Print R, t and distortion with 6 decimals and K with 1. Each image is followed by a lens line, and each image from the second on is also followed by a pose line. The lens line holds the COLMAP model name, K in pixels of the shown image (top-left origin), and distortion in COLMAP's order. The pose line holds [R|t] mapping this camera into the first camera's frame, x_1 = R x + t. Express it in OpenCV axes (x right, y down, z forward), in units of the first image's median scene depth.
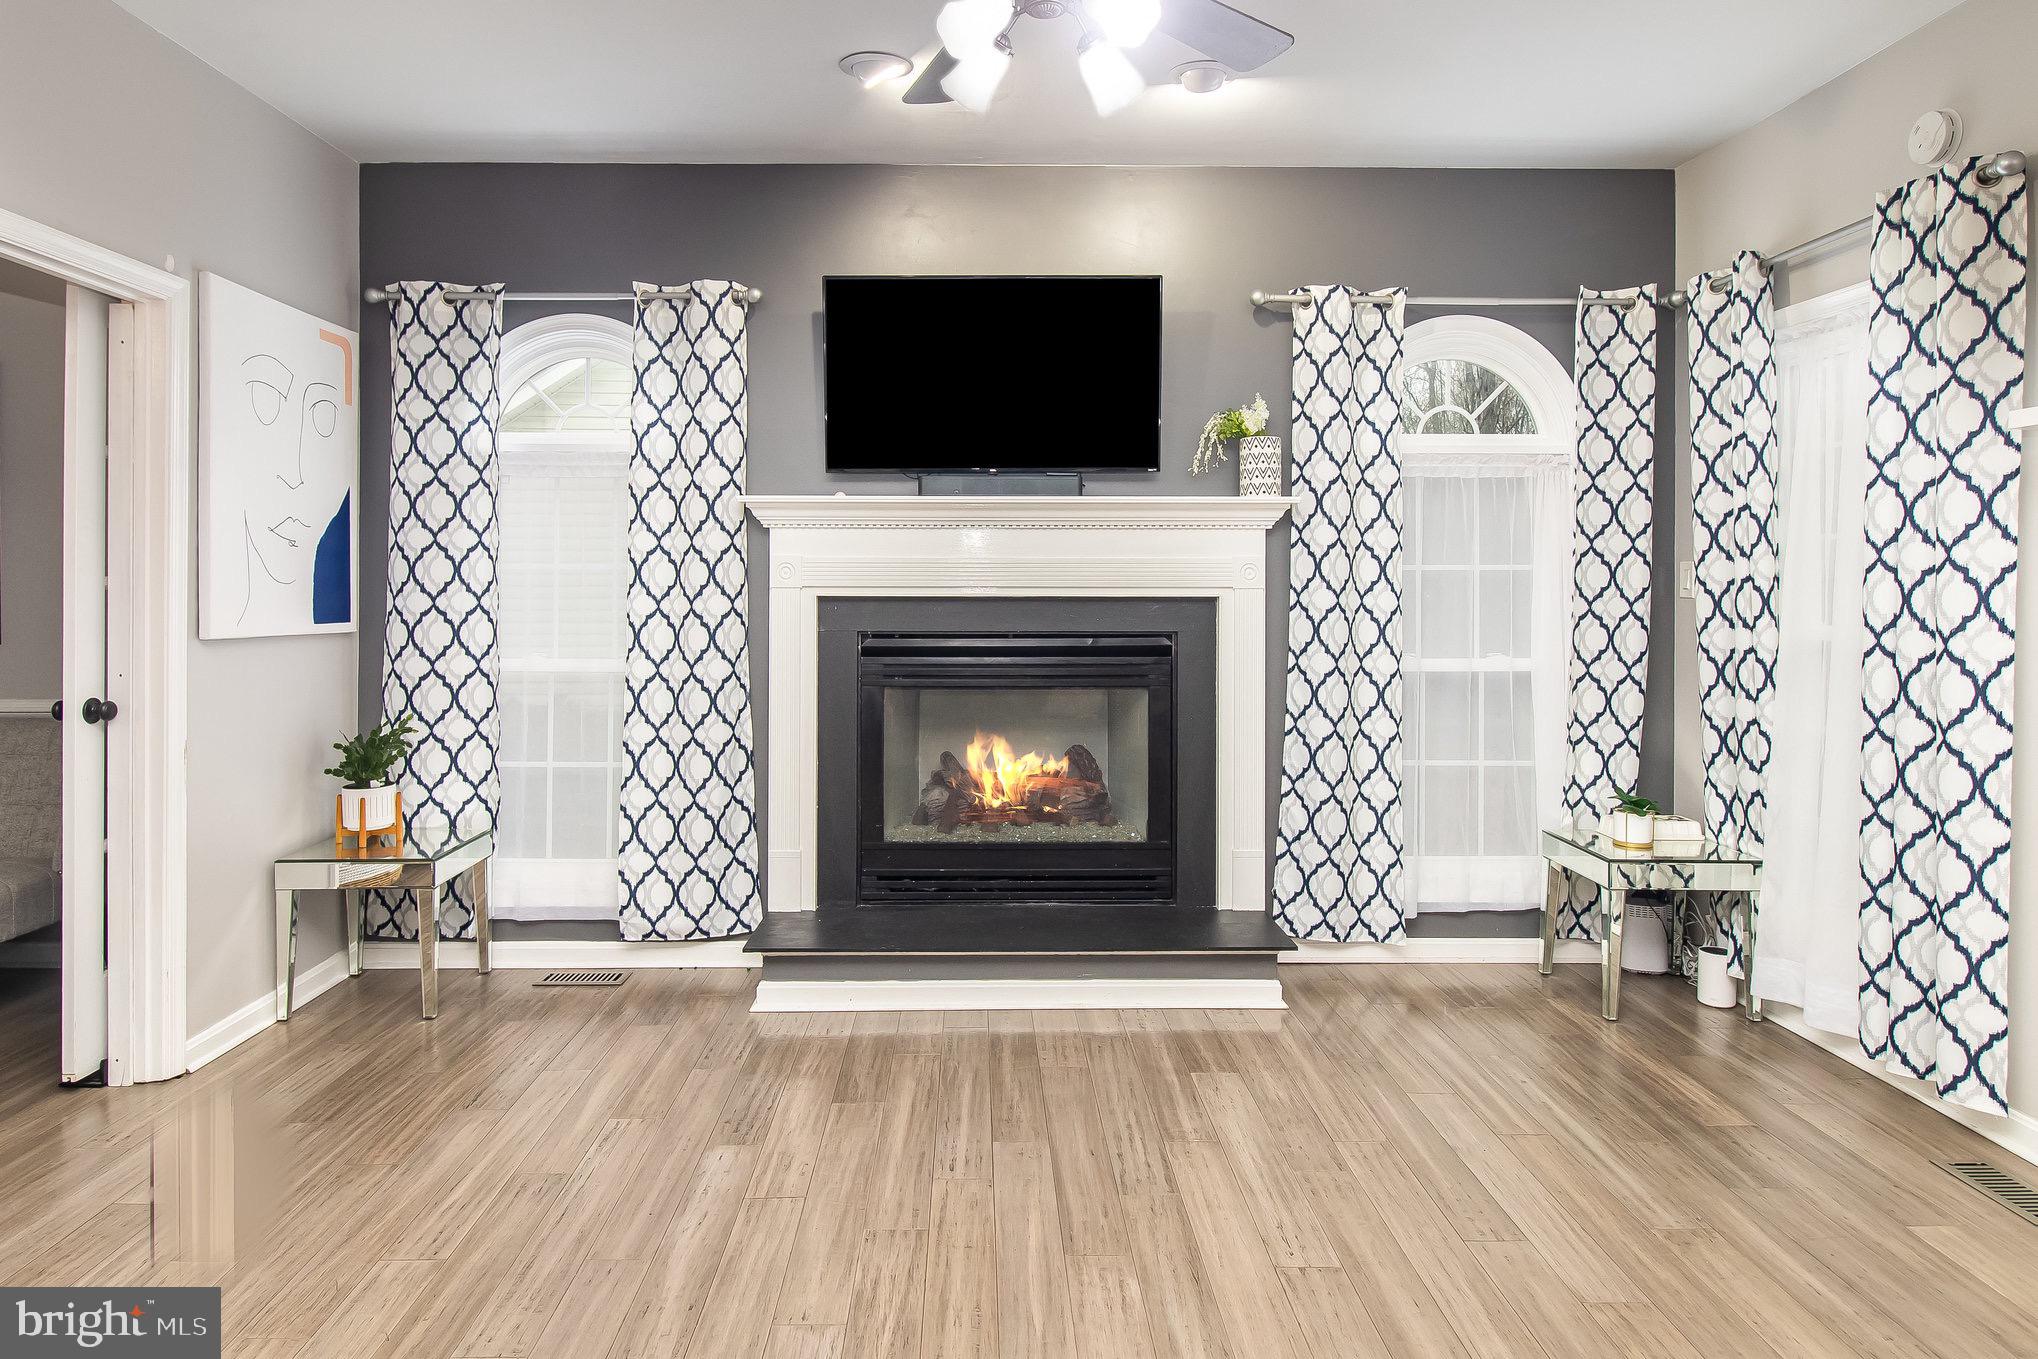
lens RADIAL K [[1206.4, 0, 954.2], [0, 1206.4, 612.0], [0, 0, 1]] dist [-0.005555, -0.004639]
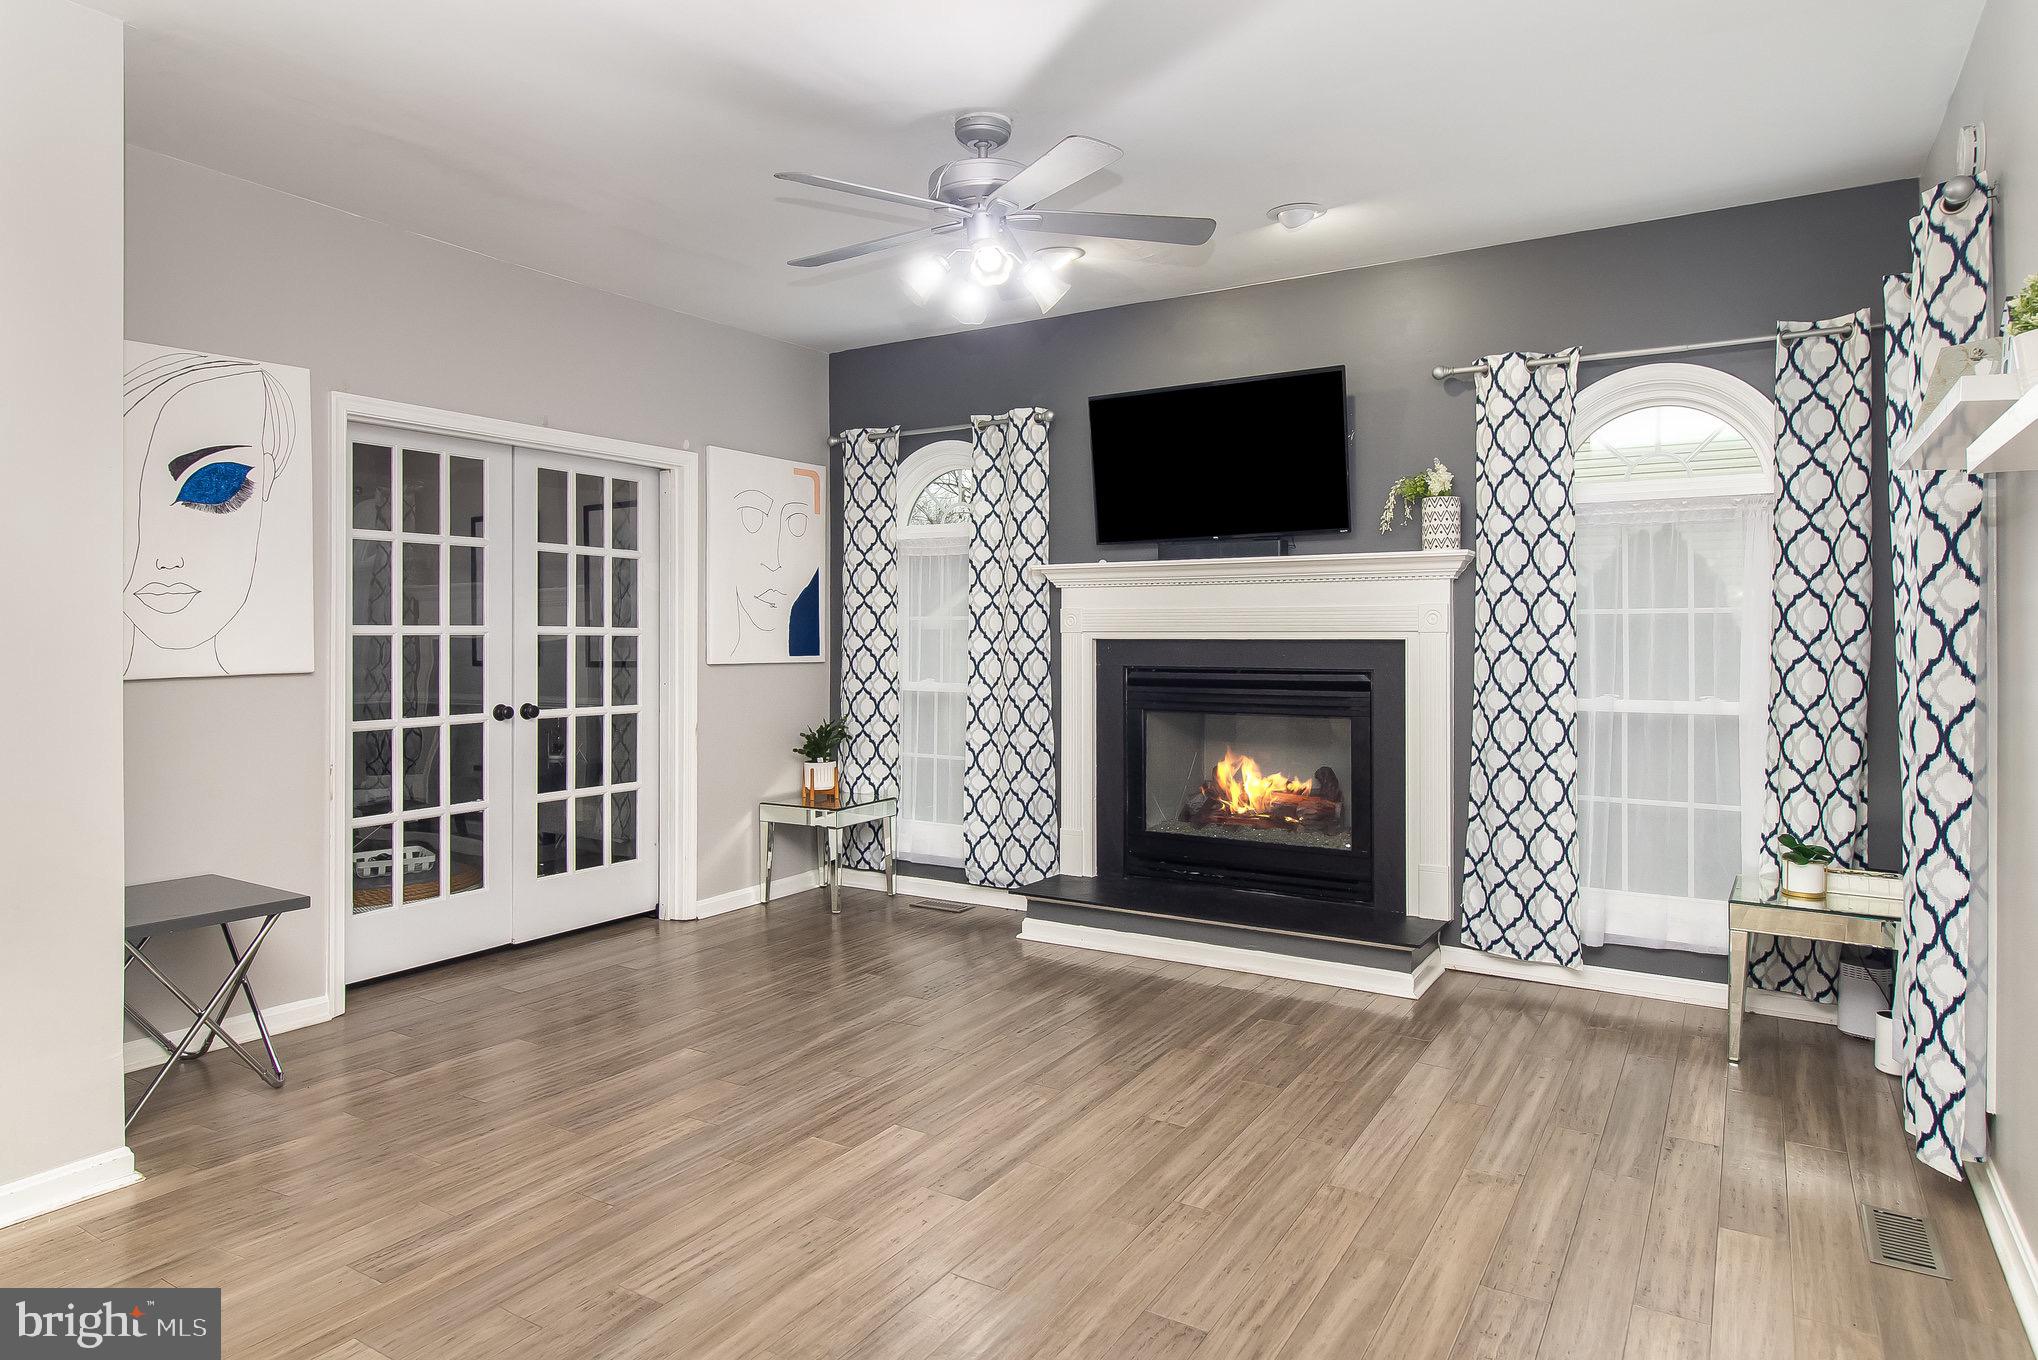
lens RADIAL K [[1206.4, 0, 1017.1], [0, 1206.4, 662.4], [0, 0, 1]] dist [-0.005555, -0.004639]
pose [[0.841398, 0.011139, -0.540301, 0.529917], [-0.008700, 0.999937, 0.007068, 0.004117], [0.540346, -0.001246, 0.841442, -0.154089]]
